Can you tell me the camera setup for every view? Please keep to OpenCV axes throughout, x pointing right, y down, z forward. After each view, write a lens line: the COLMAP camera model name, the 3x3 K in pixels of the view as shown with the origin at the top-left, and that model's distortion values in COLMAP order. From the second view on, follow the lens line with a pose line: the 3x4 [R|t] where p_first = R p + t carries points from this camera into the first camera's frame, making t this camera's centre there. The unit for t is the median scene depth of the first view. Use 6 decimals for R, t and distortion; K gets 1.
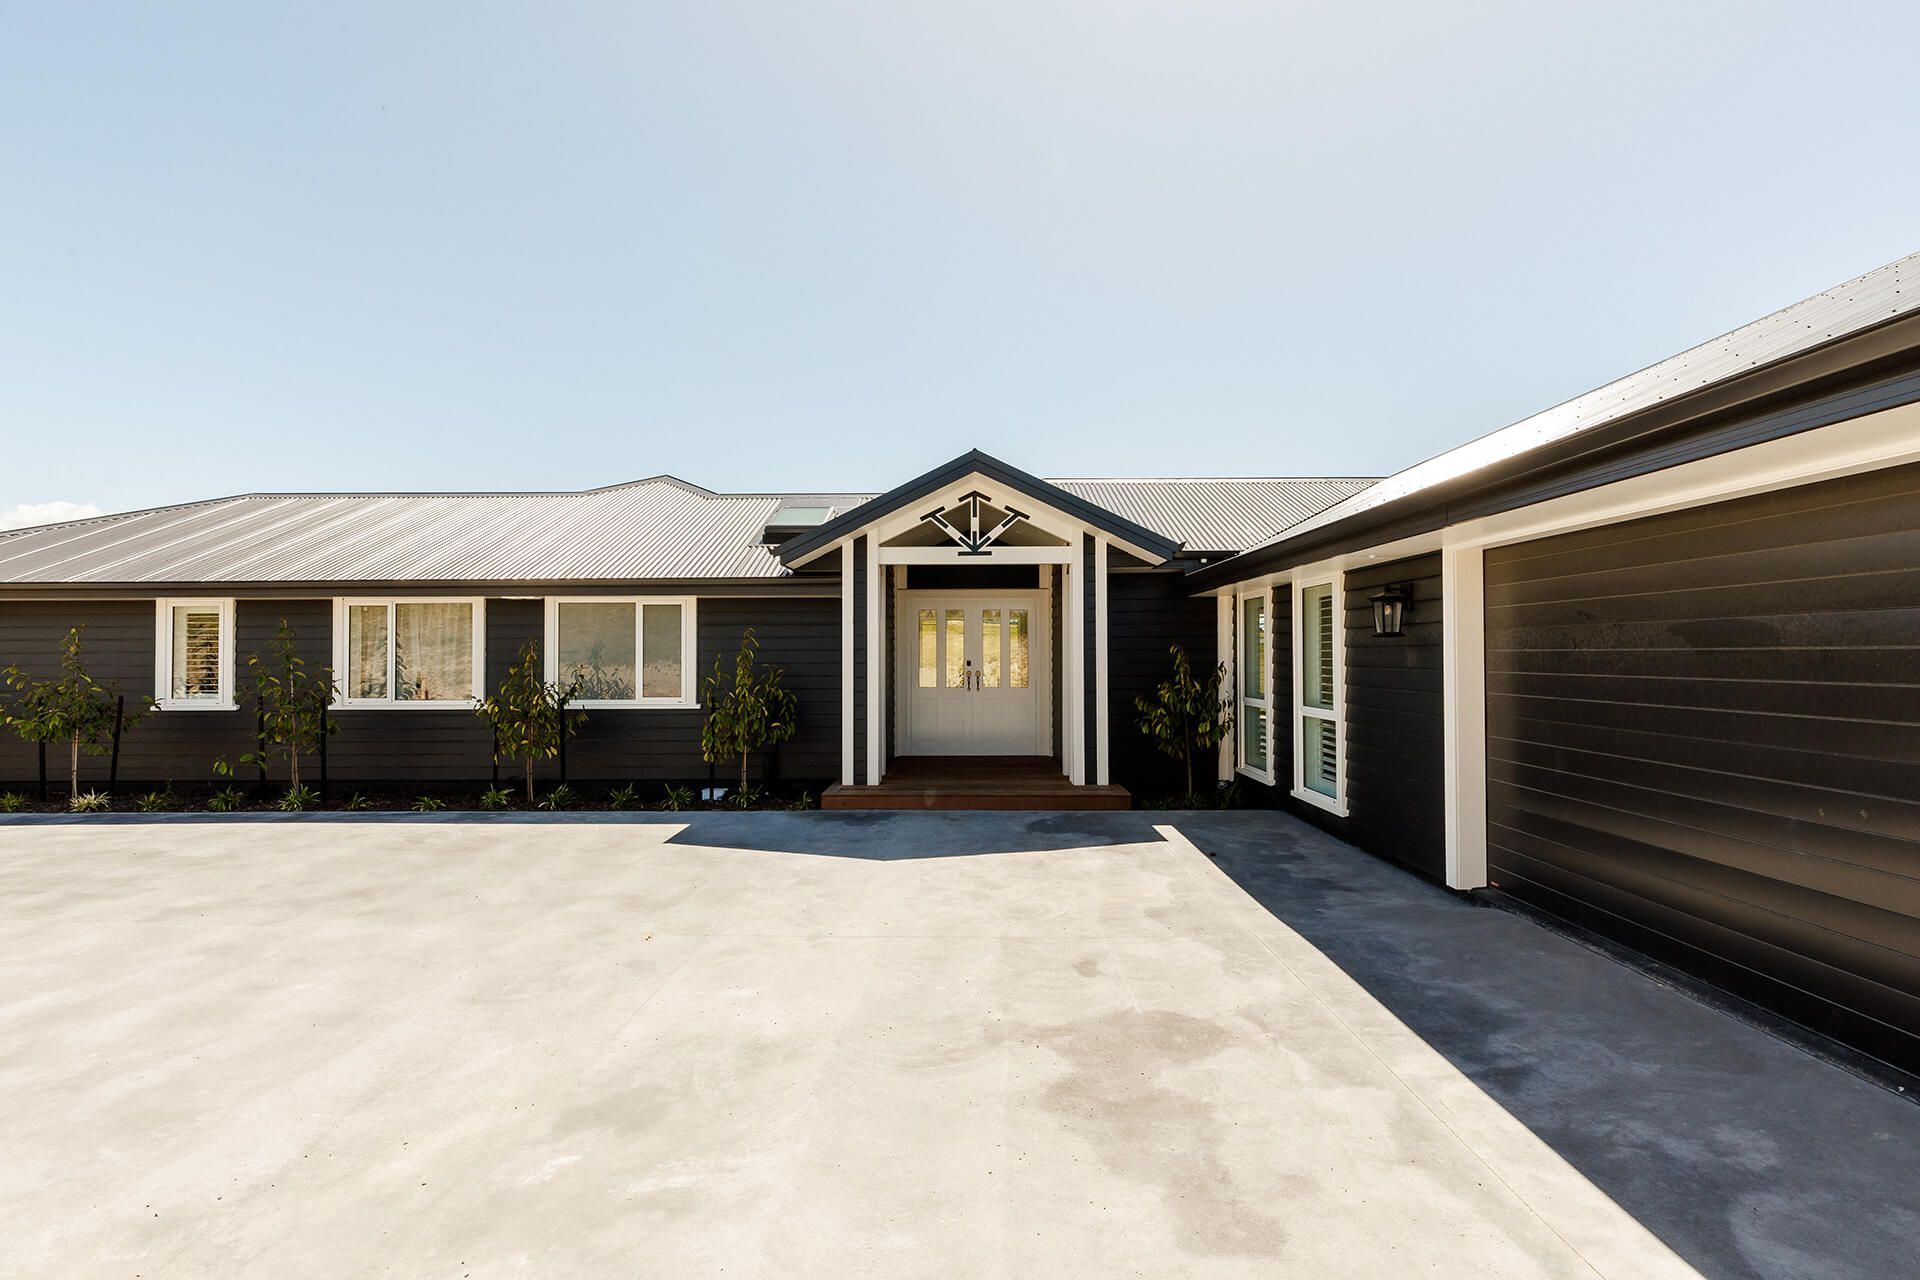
lens RADIAL K [[852.8, 0, 958.2], [0, 852.8, 643.1], [0, 0, 1]] dist [0.001812, -0.001038]
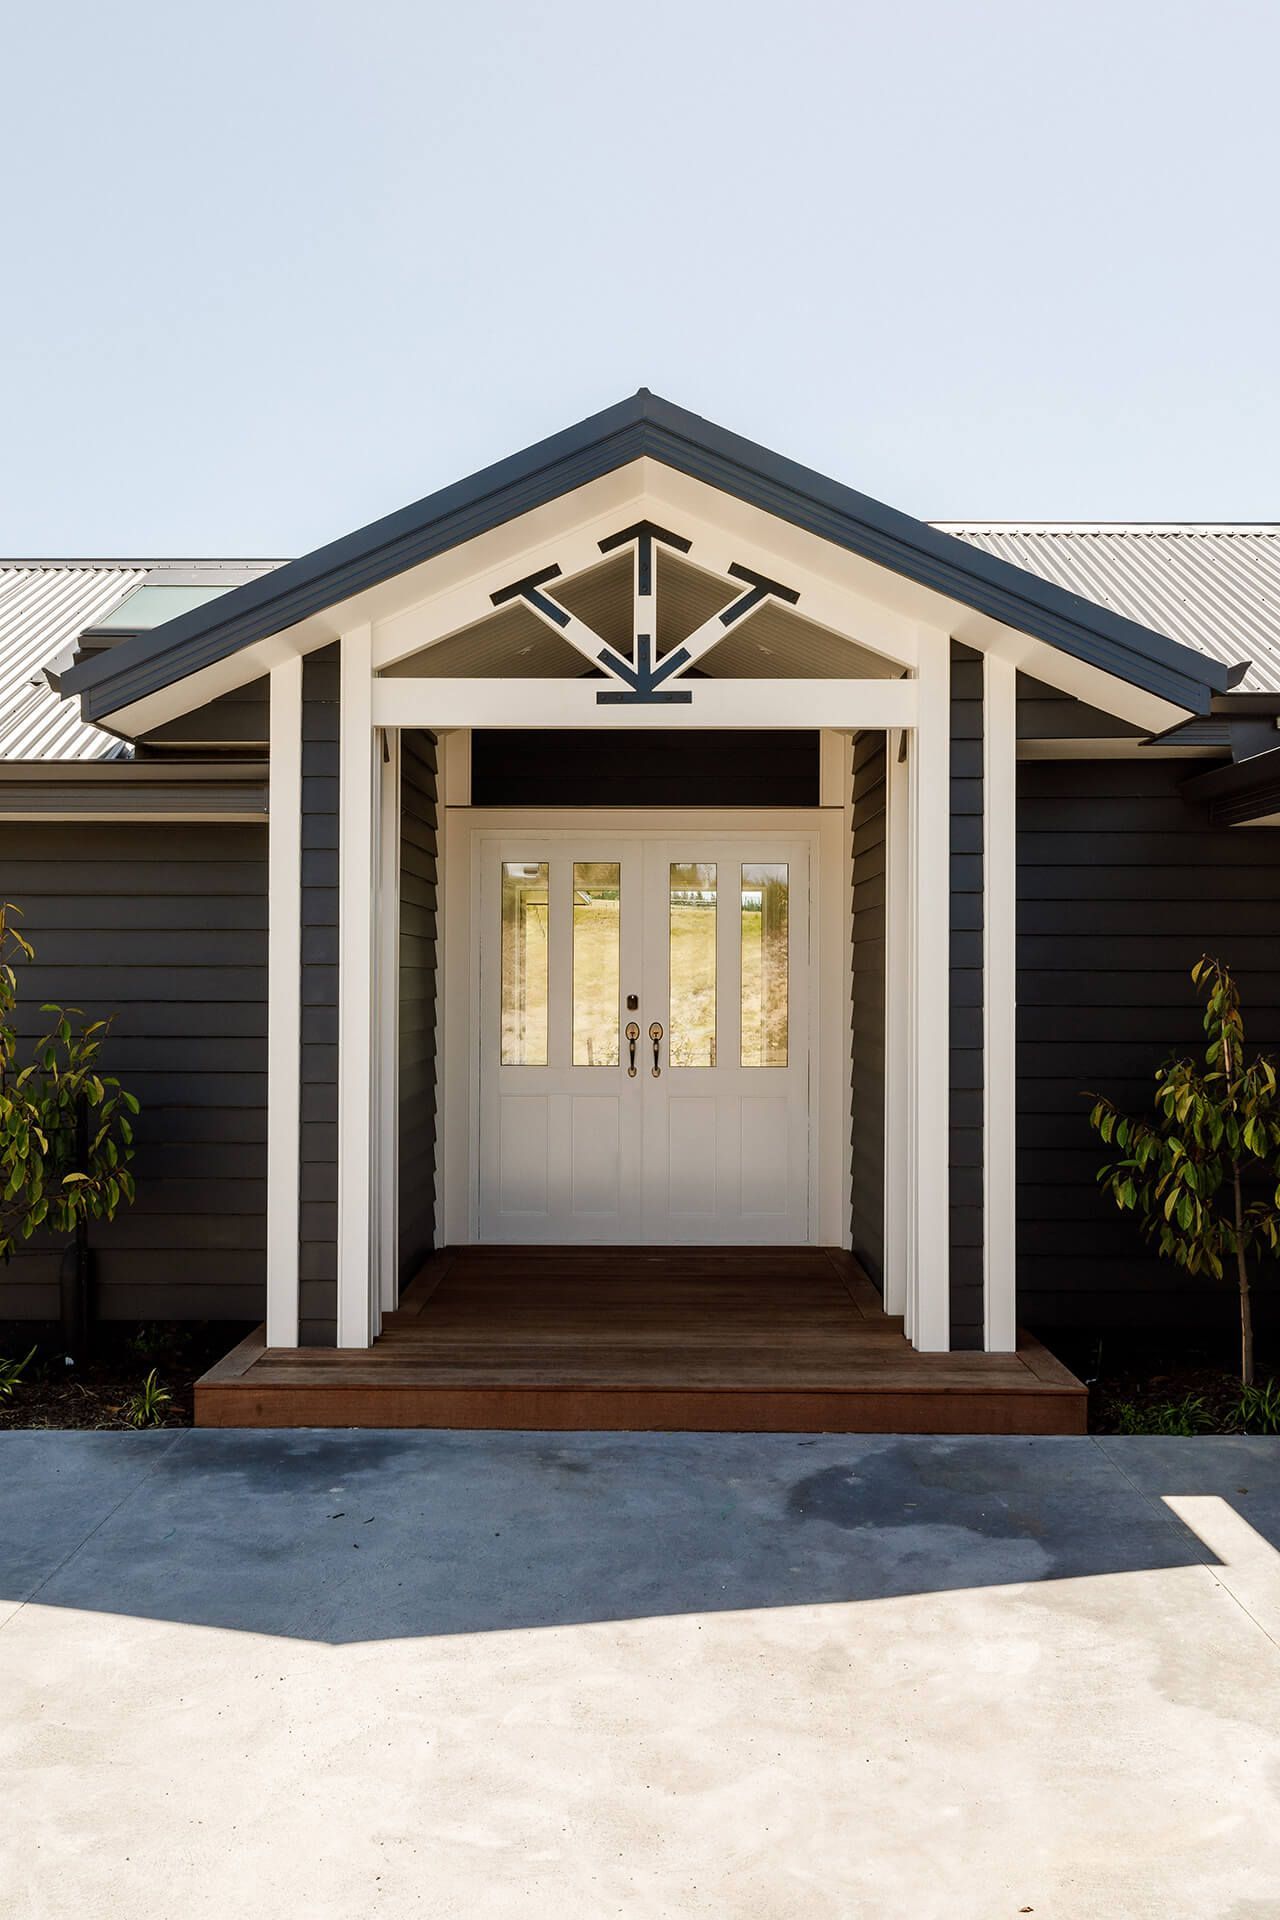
lens RADIAL K [[1495.1, 0, 641.3], [0, 1495.1, 959.0], [0, 0, 1]] dist [-0.008410, -0.003668]
pose [[0.999963, 0.006252, -0.005955, 0.022781], [-0.006210, 0.999956, 0.006964, -0.000544], [0.005999, -0.006927, 0.999958, 0.379090]]
